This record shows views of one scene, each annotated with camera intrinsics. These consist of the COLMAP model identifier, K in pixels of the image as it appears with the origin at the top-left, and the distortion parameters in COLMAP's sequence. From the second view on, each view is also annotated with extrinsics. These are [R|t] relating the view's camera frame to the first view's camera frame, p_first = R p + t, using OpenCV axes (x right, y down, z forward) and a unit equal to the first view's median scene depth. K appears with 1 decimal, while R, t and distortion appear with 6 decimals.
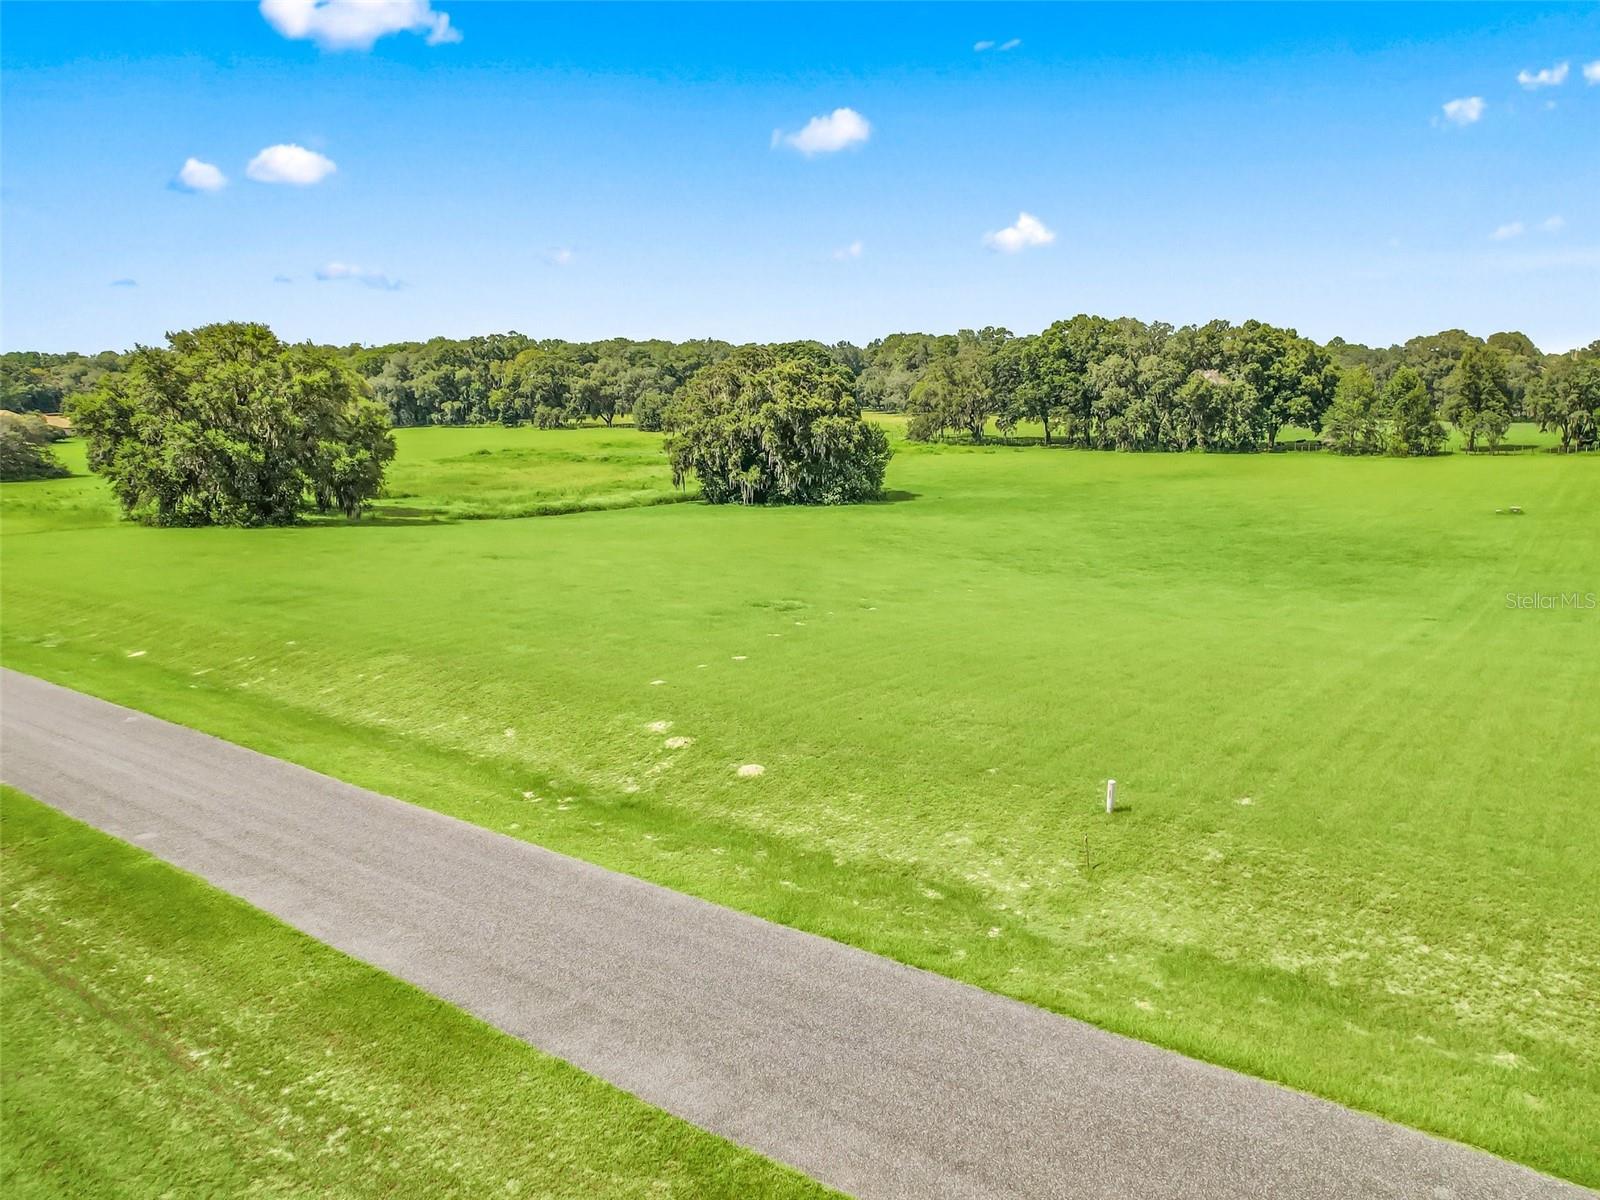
lens RADIAL K [[1145.3, 0, 834.3], [0, 1145.3, 599.1], [0, 0, 1]] dist [-0.045364, -0.004260]
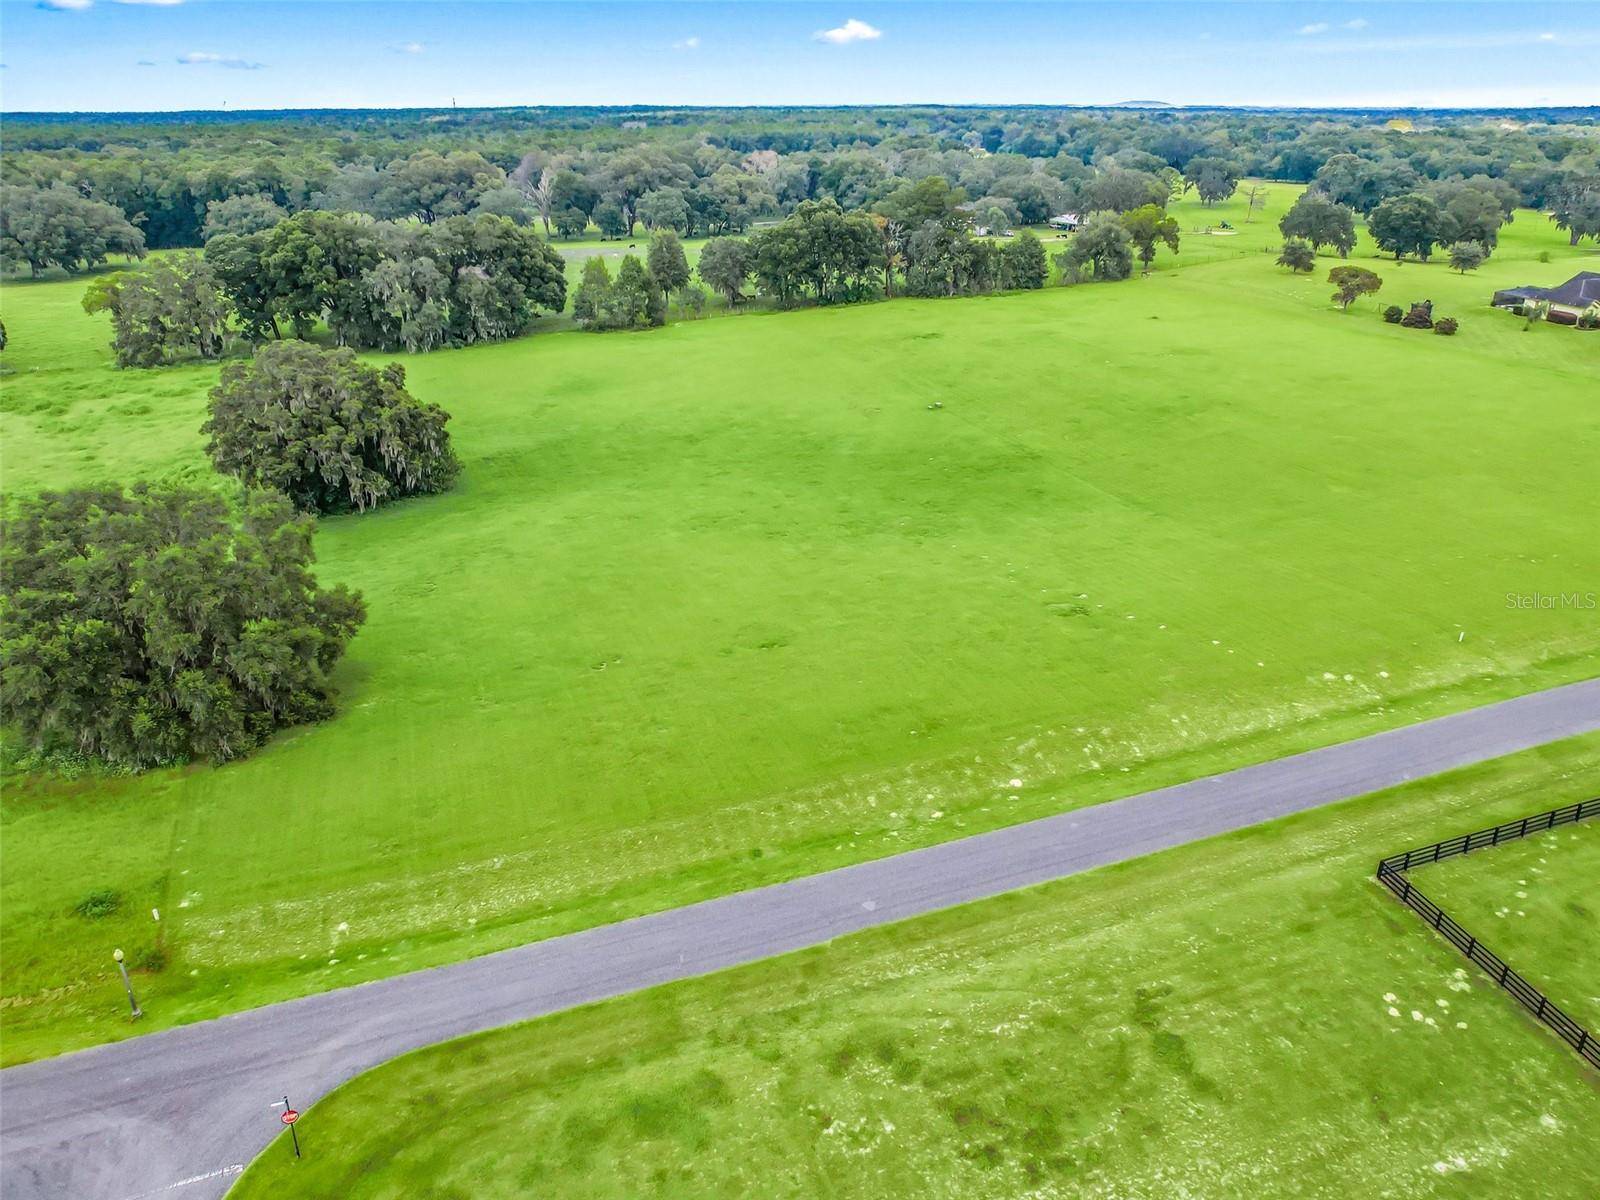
lens RADIAL K [[1229.8, 0, 809.3], [0, 1229.8, 600.1], [0, 0, 1]] dist [-0.072961, 0.059343]
pose [[0.540887, -0.313246, 0.780589, -0.544150], [0.155414, 0.949303, 0.273260, -0.184308], [-0.826612, -0.026489, 0.562148, 0.092392]]
